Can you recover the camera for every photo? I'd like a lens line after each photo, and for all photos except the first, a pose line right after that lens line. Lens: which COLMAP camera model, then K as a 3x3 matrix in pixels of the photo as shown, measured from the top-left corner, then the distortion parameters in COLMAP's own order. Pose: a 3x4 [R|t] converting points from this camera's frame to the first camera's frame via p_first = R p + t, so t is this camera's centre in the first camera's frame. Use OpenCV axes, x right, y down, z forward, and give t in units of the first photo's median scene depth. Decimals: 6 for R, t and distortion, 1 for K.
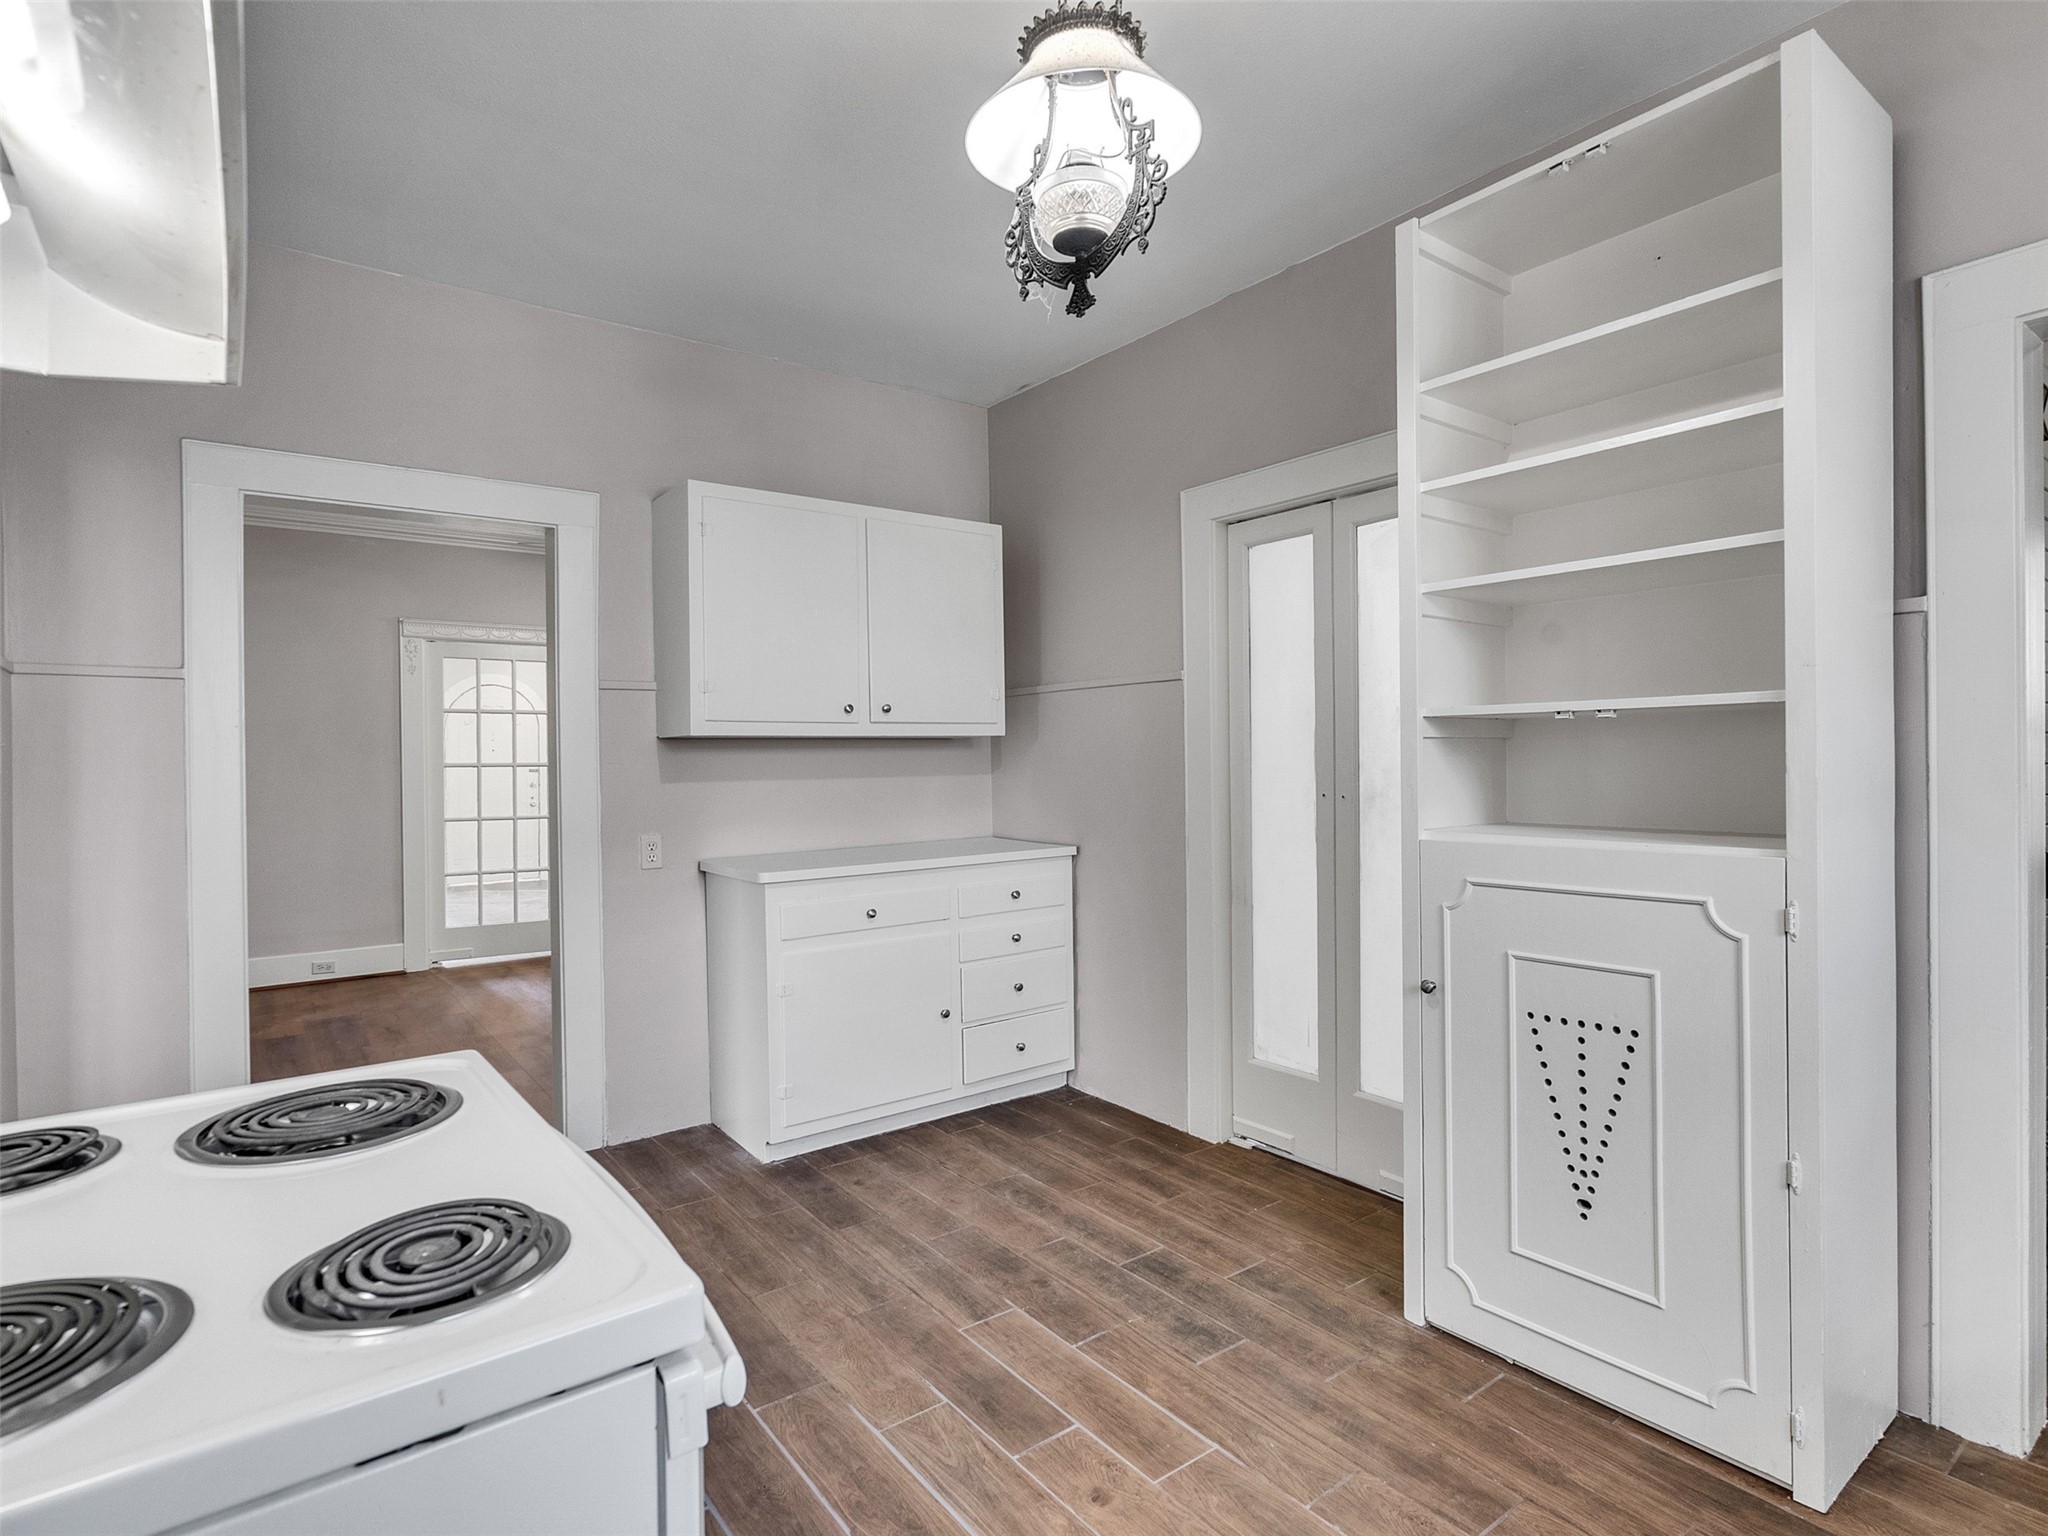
lens RADIAL K [[1039.4, 0, 1007.1], [0, 1039.4, 768.1], [0, 0, 1]] dist [-0.006054, 0.003322]
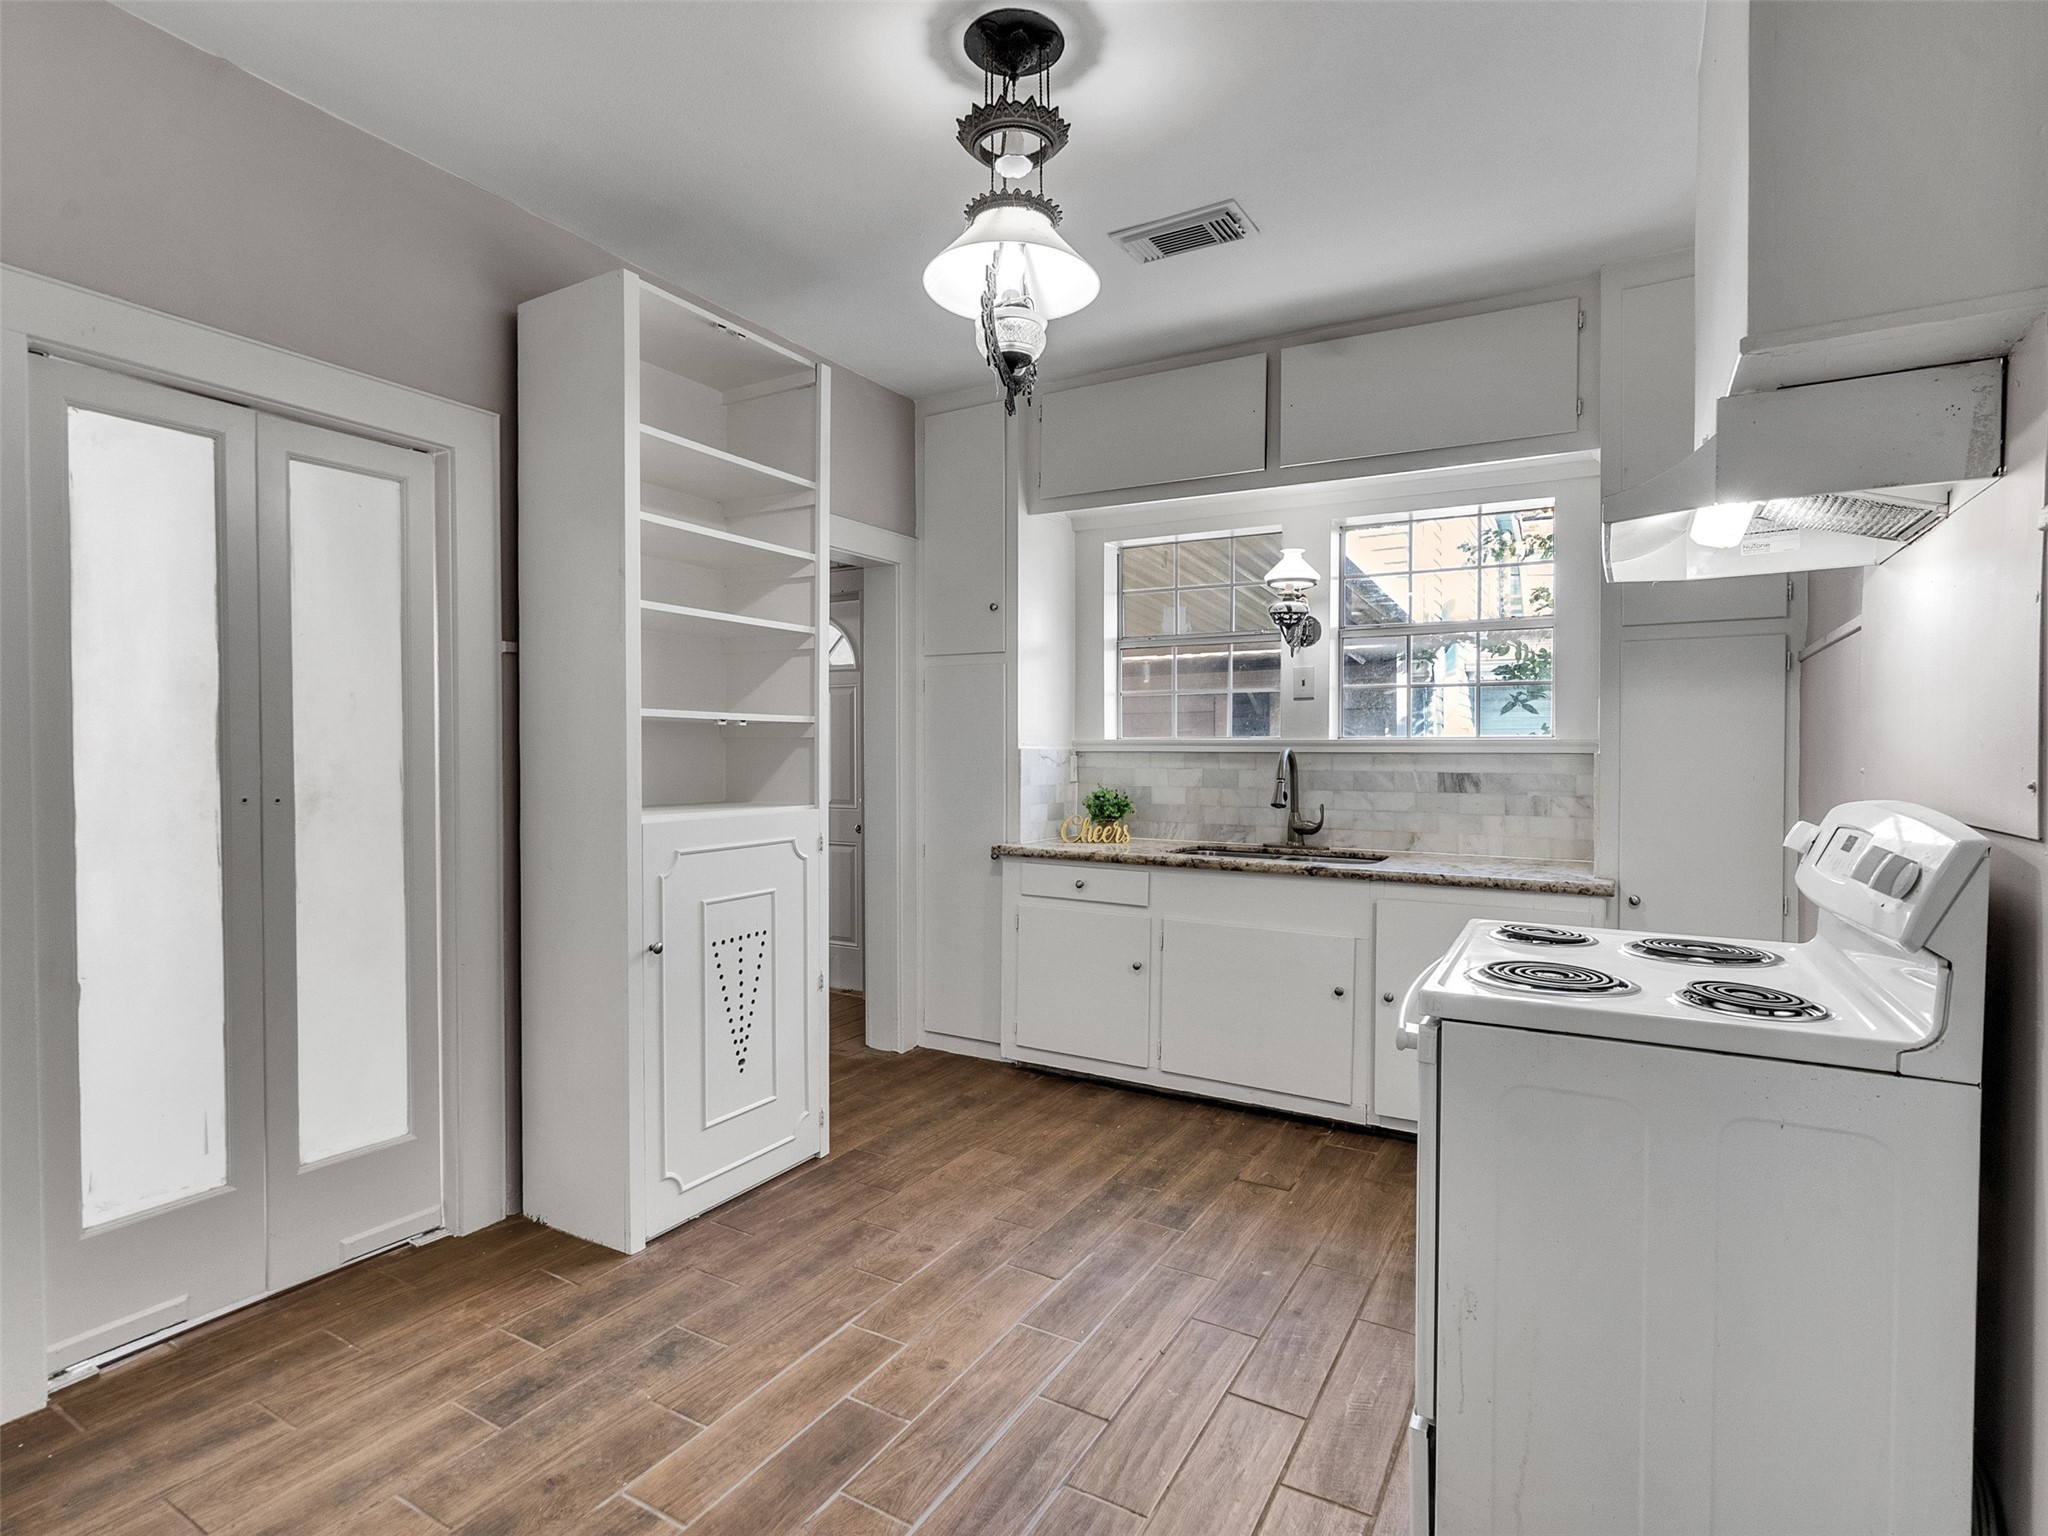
lens RADIAL K [[1039.4, 0, 1005.6], [0, 1039.4, 765.7], [0, 0, 1]] dist [-0.006054, 0.003322]
pose [[-0.389452, -0.003749, 0.921039, -0.825712], [0.005918, 0.999961, 0.006573, -0.000151], [-0.921028, 0.008010, -0.389415, 1.097477]]
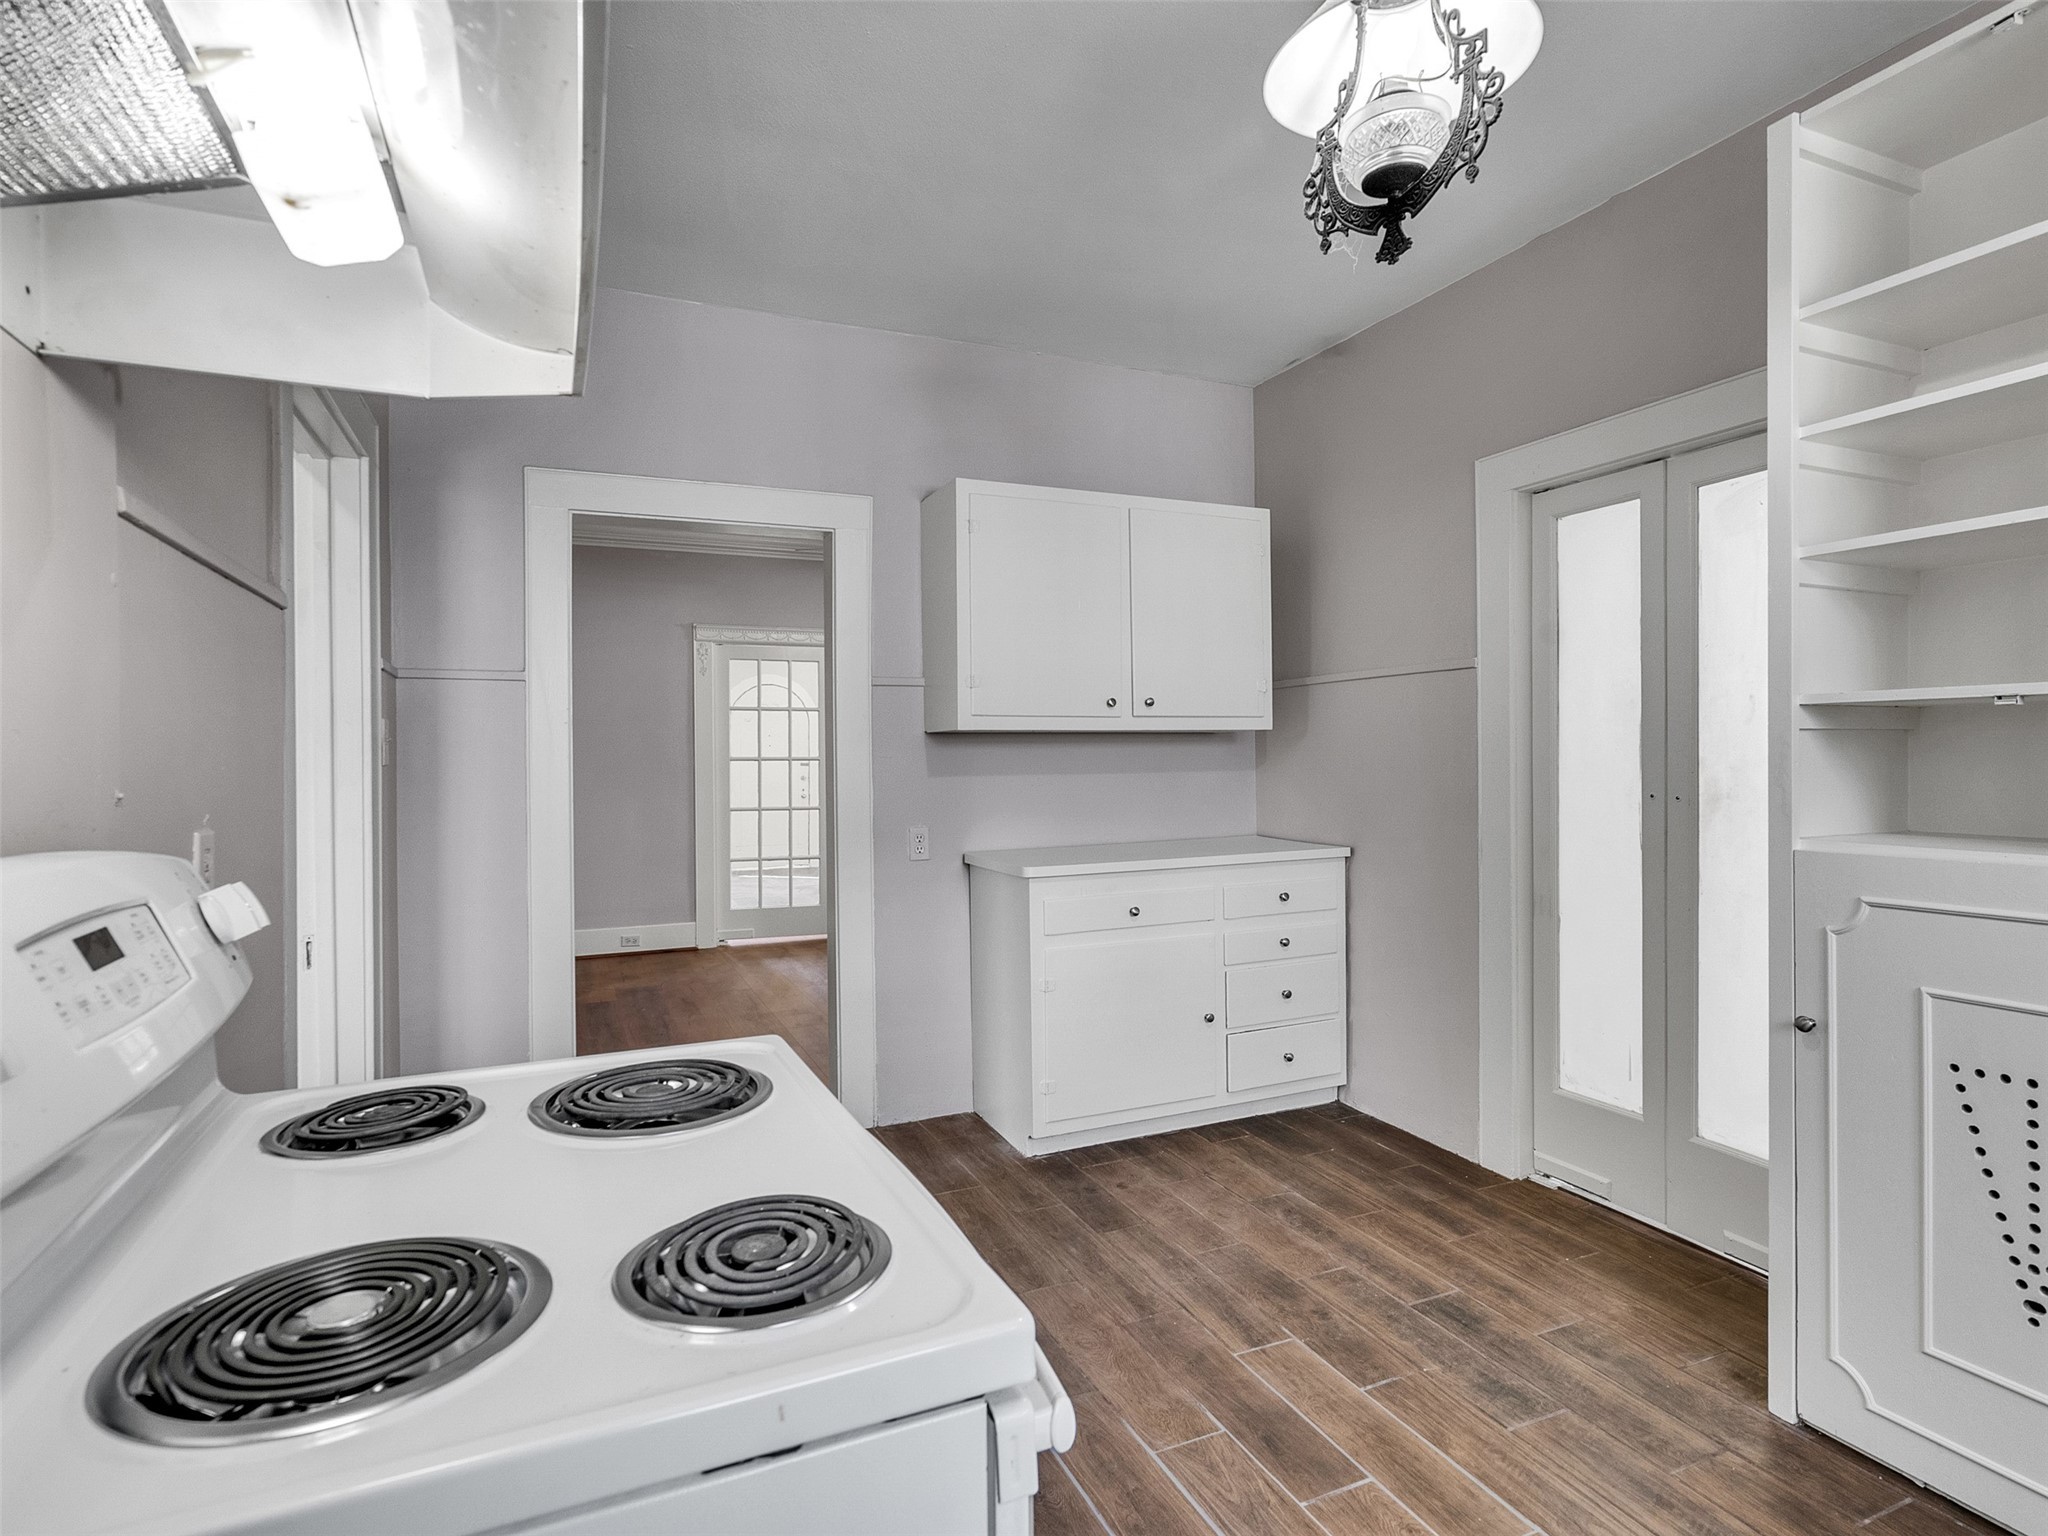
lens RADIAL K [[1039.4, 0, 1009.1], [0, 1039.4, 767.3], [0, 0, 1]] dist [-0.006054, 0.003322]
pose [[0.973595, 0.005448, -0.228216, -0.033808], [-0.004675, 0.999981, 0.003930, 0.001549], [0.228233, -0.002759, 0.973603, 0.031456]]
